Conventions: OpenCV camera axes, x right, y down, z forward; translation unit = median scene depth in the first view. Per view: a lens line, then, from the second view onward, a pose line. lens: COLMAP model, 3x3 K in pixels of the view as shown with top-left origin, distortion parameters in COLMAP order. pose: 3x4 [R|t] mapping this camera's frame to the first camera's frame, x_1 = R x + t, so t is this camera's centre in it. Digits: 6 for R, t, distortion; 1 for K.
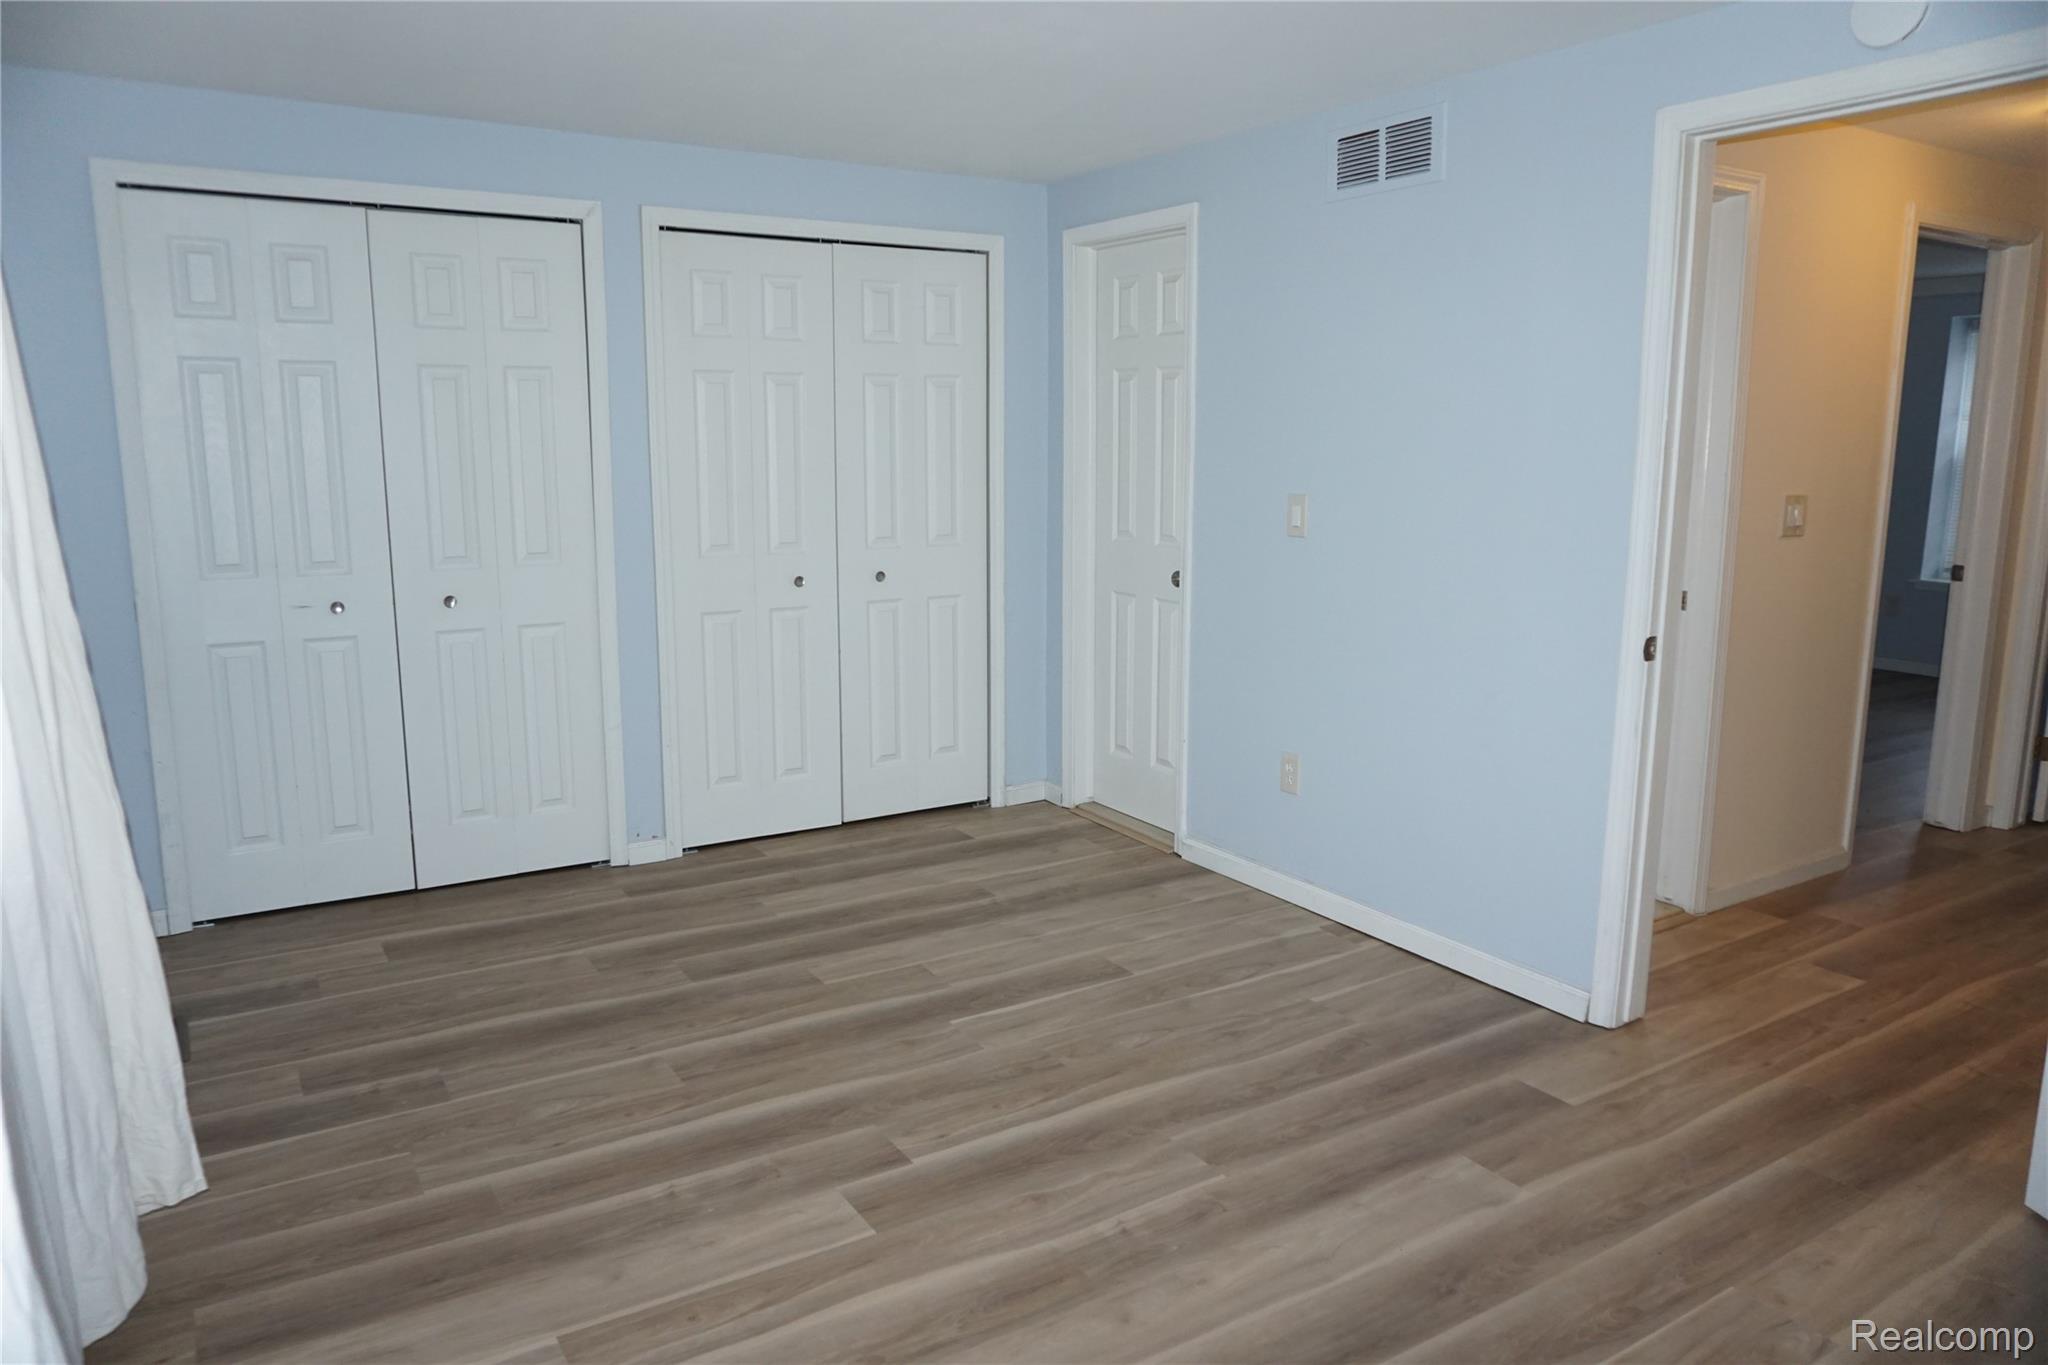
lens RADIAL K [[1365.3, 0, 1024.0], [0, 1365.3, 682.5], [0, 0, 1]] dist [-0.061257, 0.039433]
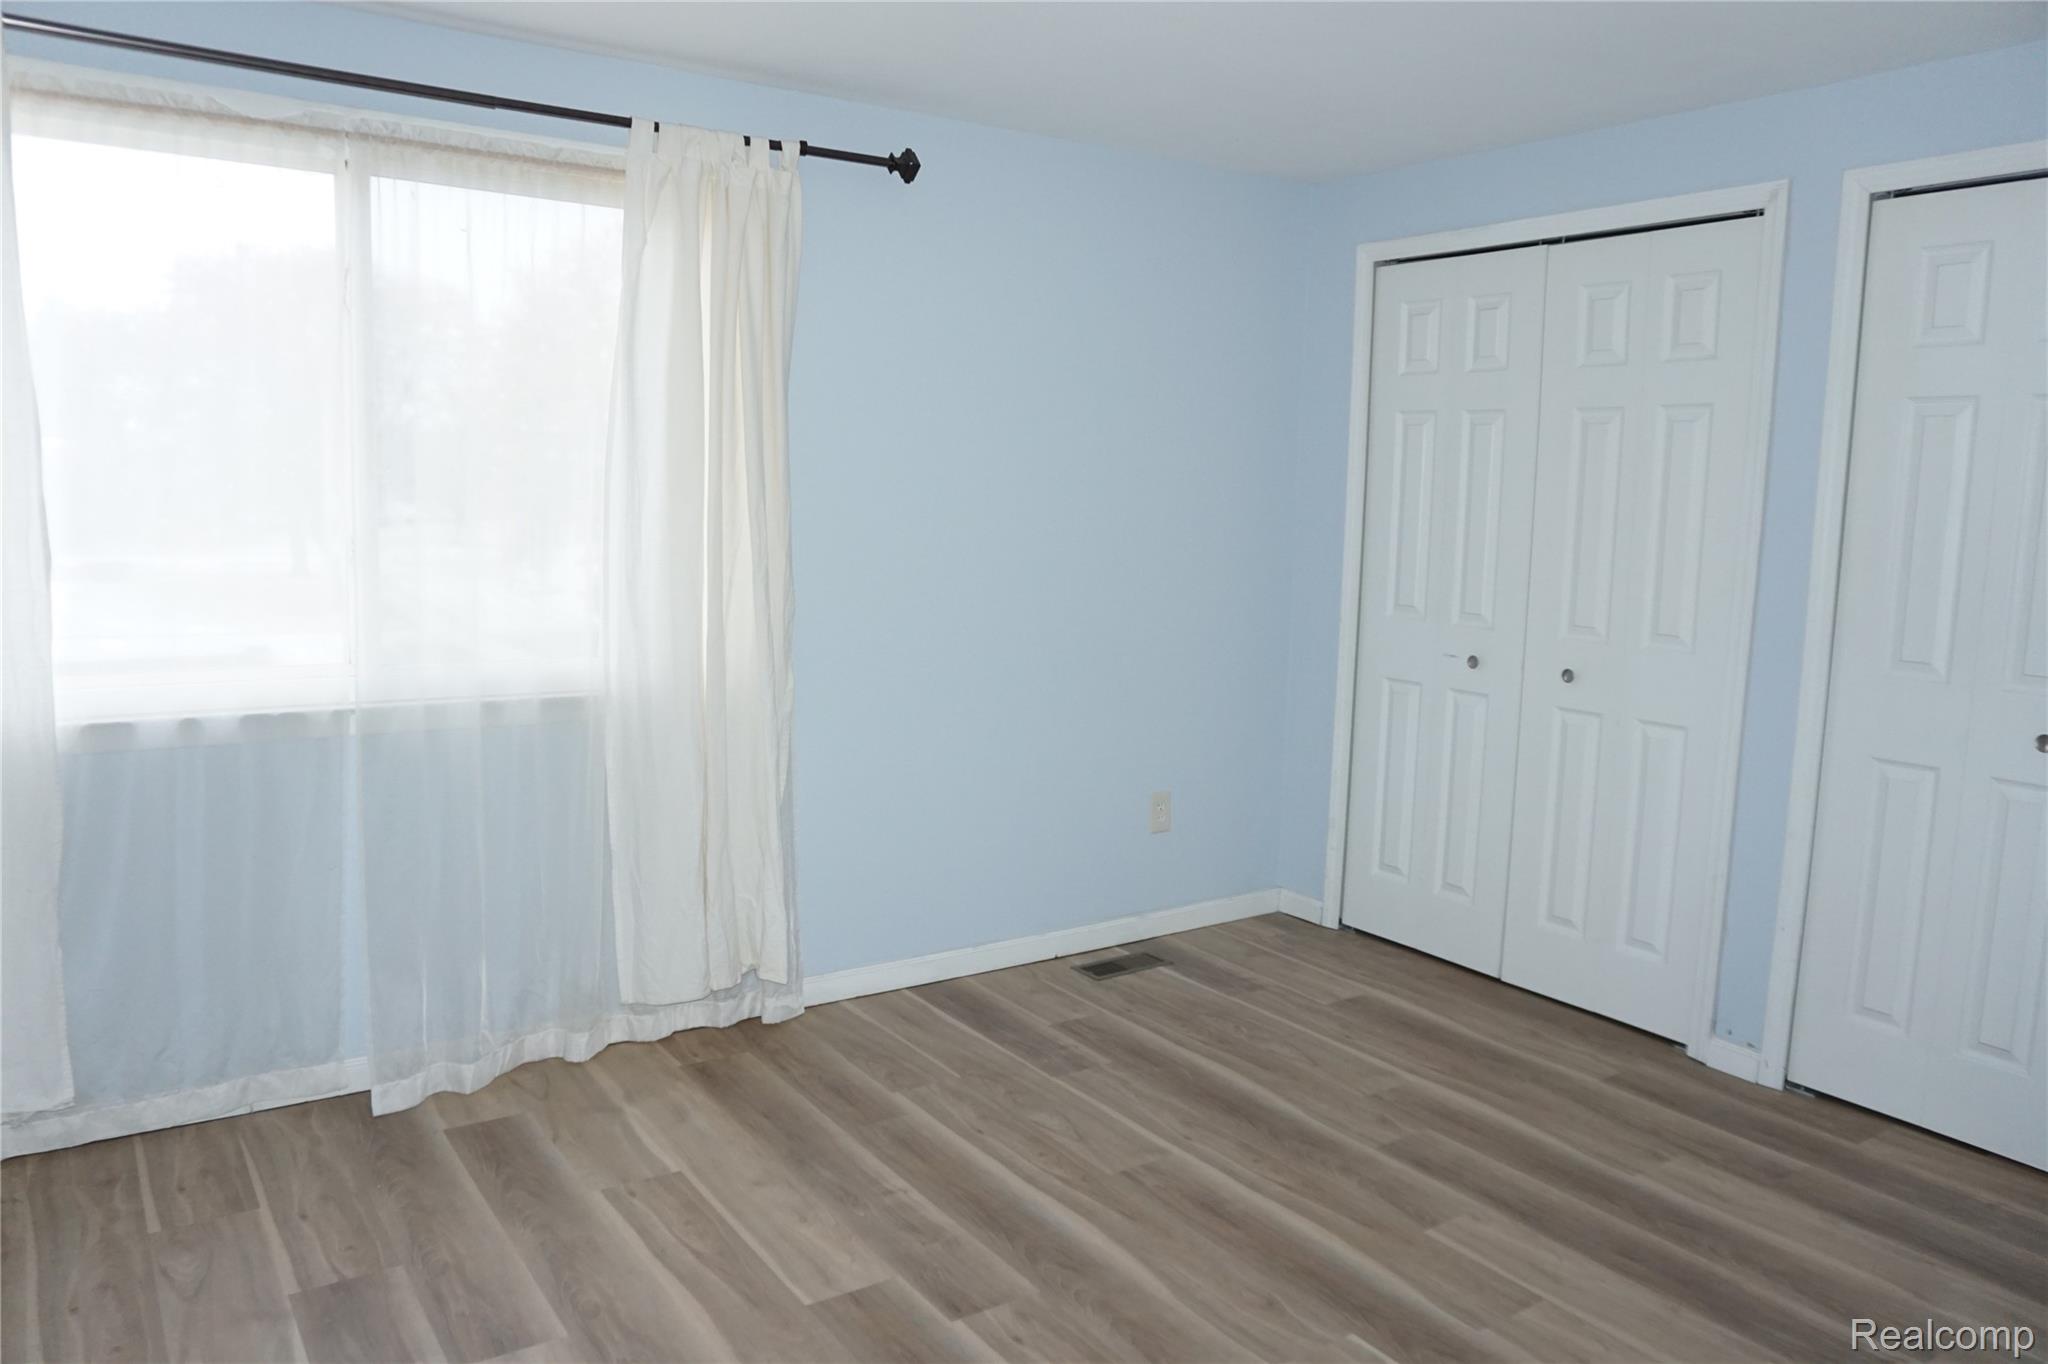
lens RADIAL K [[1456.9, 0, 1024.0], [0, 1456.9, 682.0], [0, 0, 1]] dist [-0.013108, -0.000058]
pose [[0.034754, 0.127716, -0.991202, 0.595579], [-0.197271, 0.973164, 0.118475, -0.117063], [0.979733, 0.191418, 0.059016, 0.707796]]
